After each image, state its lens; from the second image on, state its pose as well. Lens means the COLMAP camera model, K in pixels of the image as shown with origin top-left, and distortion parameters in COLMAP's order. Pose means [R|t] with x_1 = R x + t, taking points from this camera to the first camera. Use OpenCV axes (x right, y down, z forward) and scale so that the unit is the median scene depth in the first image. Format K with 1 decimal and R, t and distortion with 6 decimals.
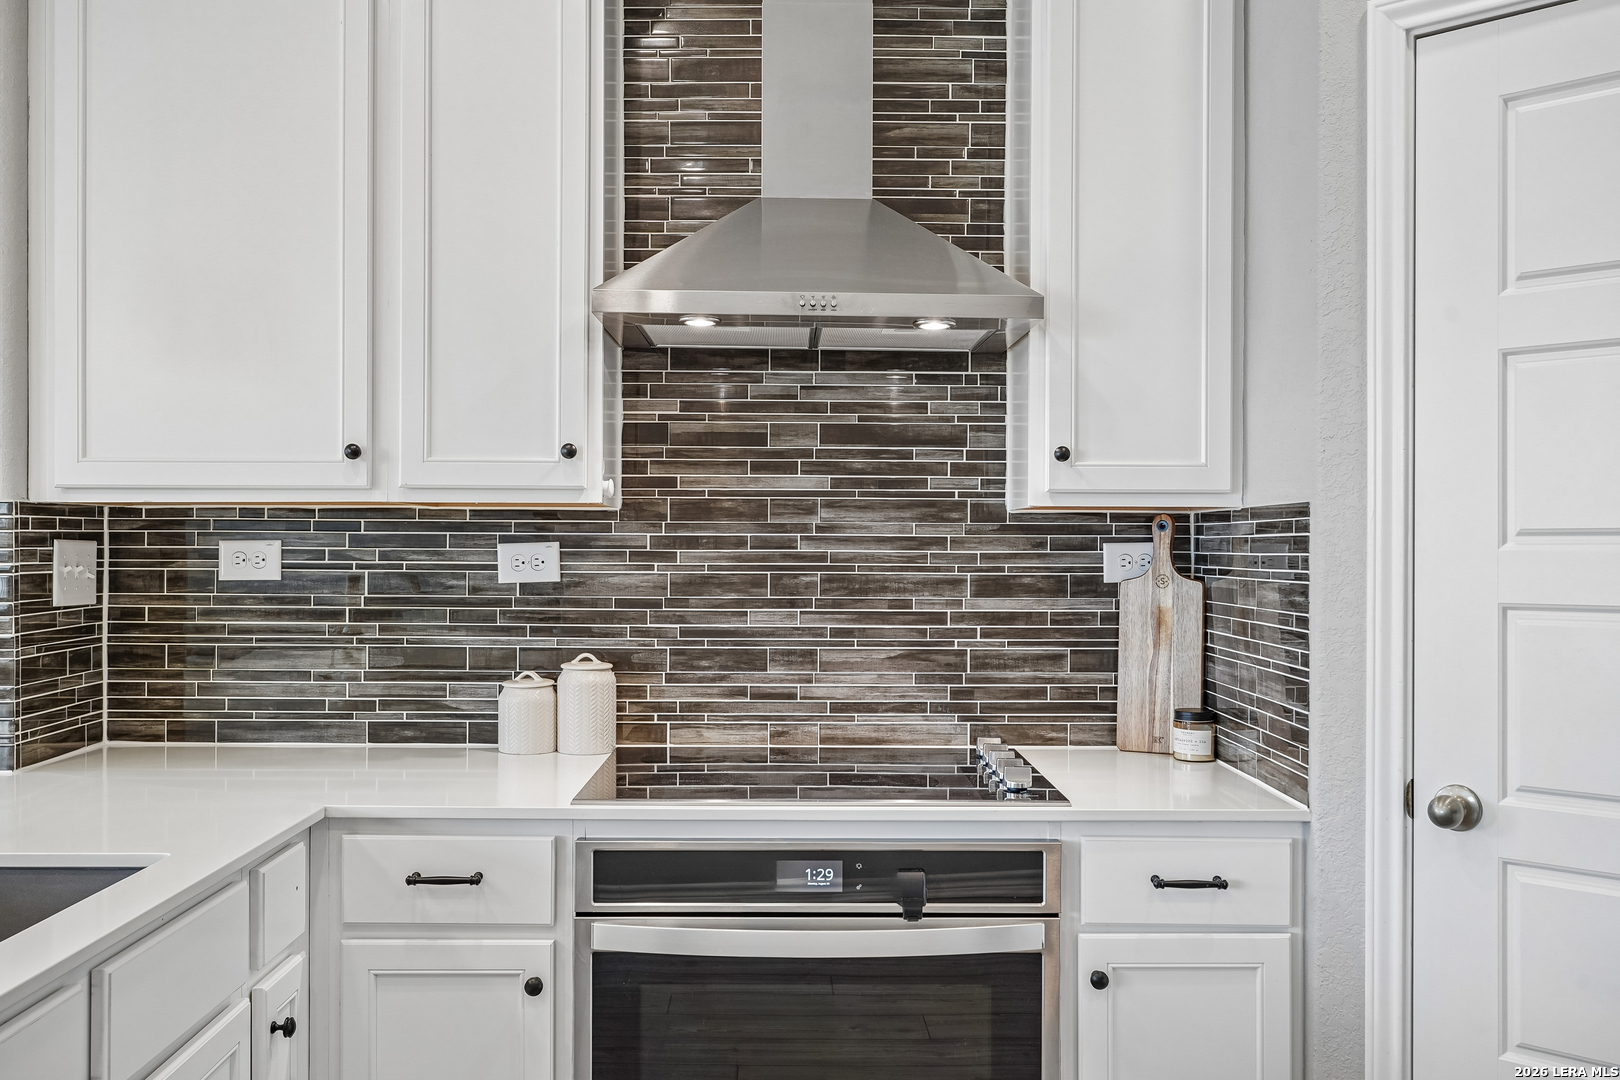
lens RADIAL K [[1426.9, 0, 801.6], [0, 1426.9, 542.8], [0, 0, 1]] dist [-0.000583, 0.005801]
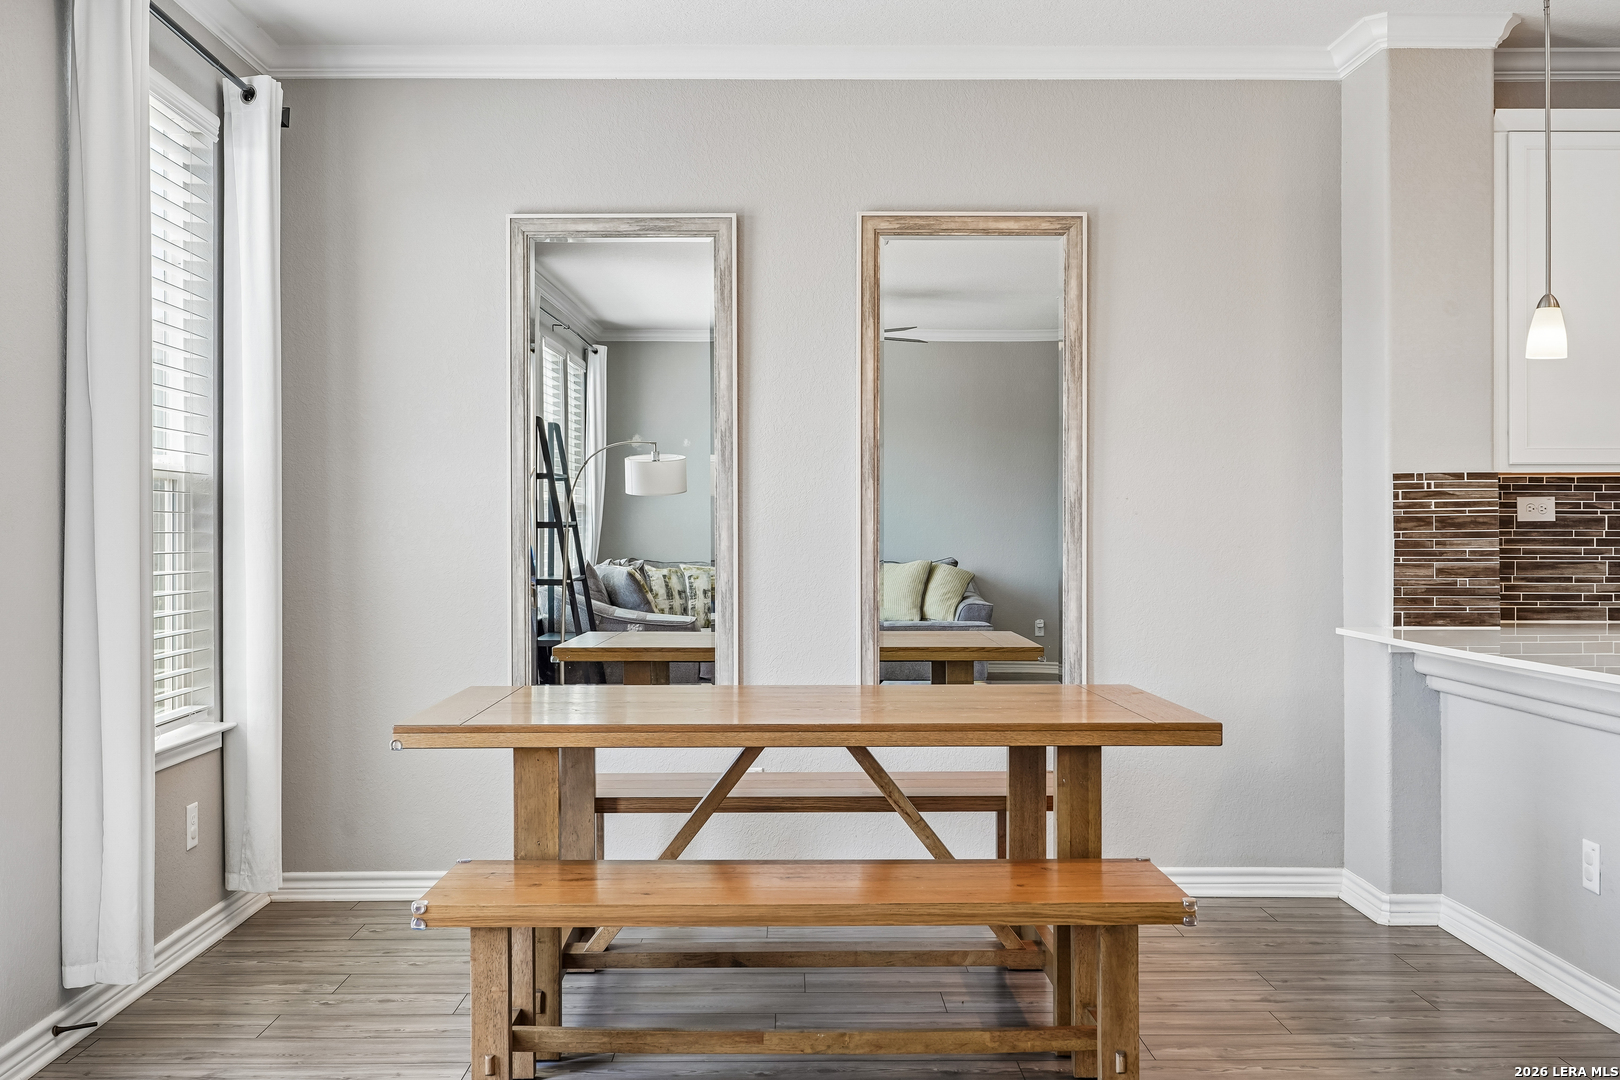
lens RADIAL K [[1592.1, 0, 806.0], [0, 1592.1, 532.1], [0, 0, 1]] dist [0.000675, -0.009484]
pose [[0.999989, -0.003090, 0.003407, -1.231377], [0.003101, 0.999990, -0.003248, 0.042211], [-0.003397, 0.003259, 0.999989, -0.820176]]
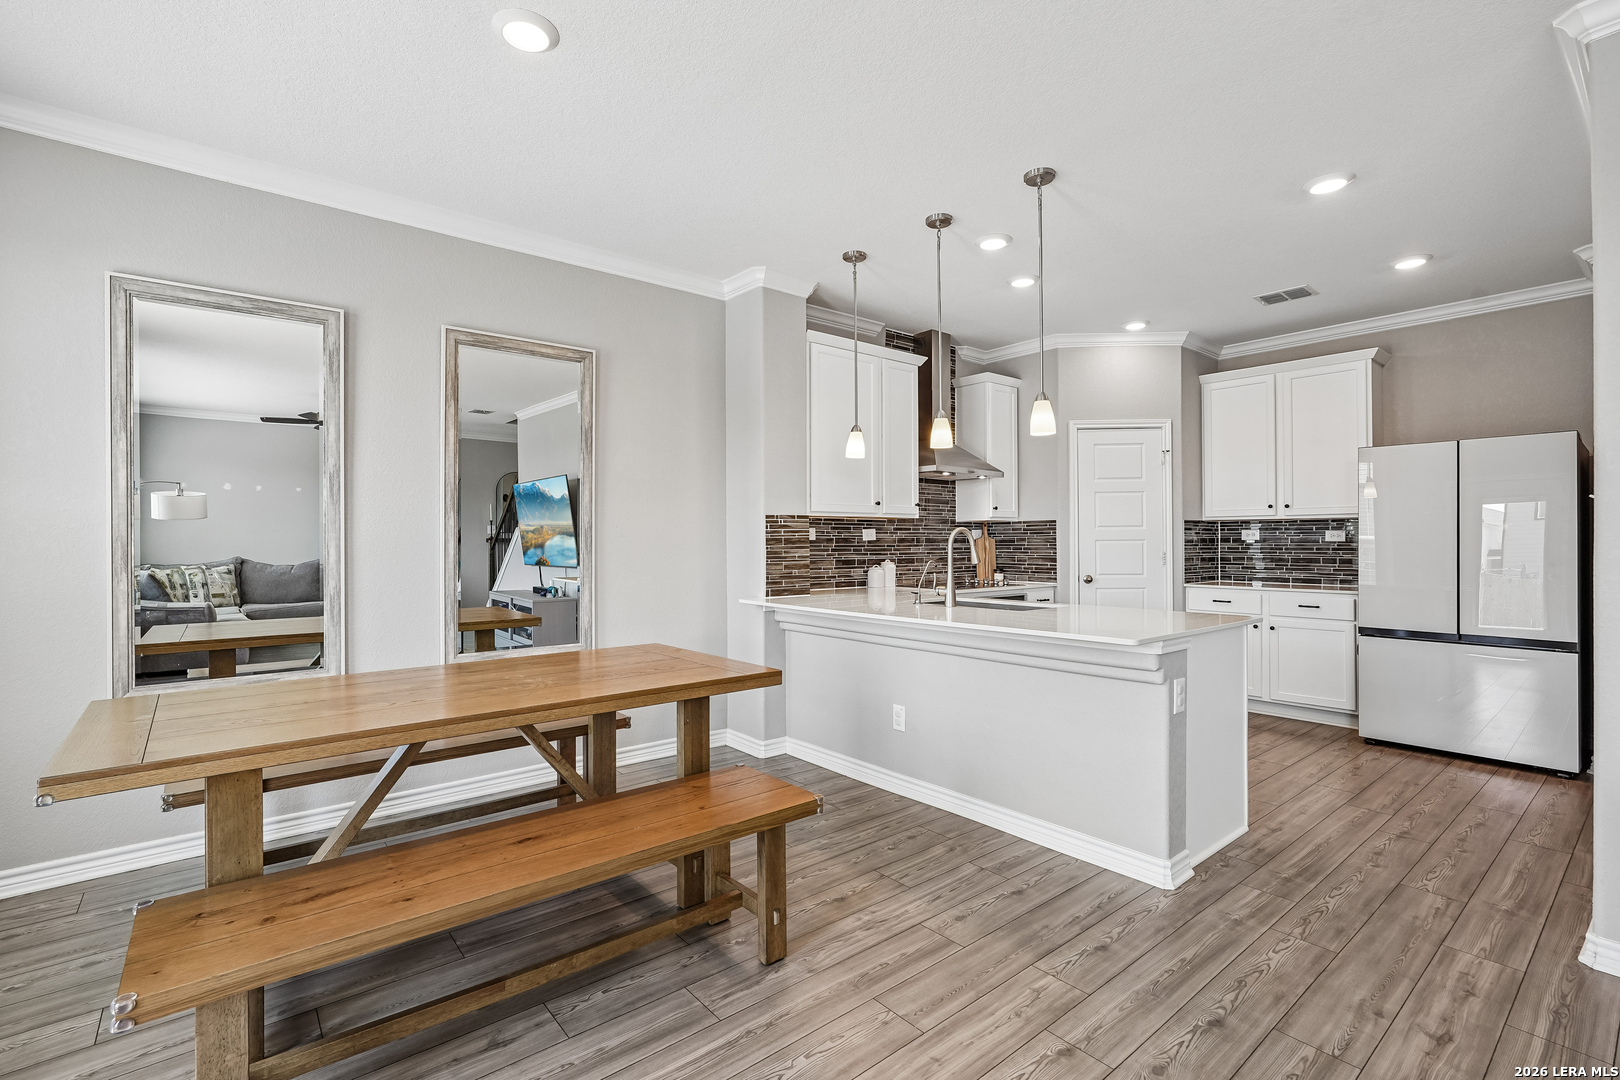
lens RADIAL K [[731.1, 0, 804.9], [0, 731.1, 538.0], [0, 0, 1]] dist [-0.016345, 0.007801]
pose [[0.778522, -0.003173, 0.627609, -1.450029], [0.006787, 0.999971, -0.003363, 0.027320], [-0.627580, 0.006877, 0.778521, -0.303671]]
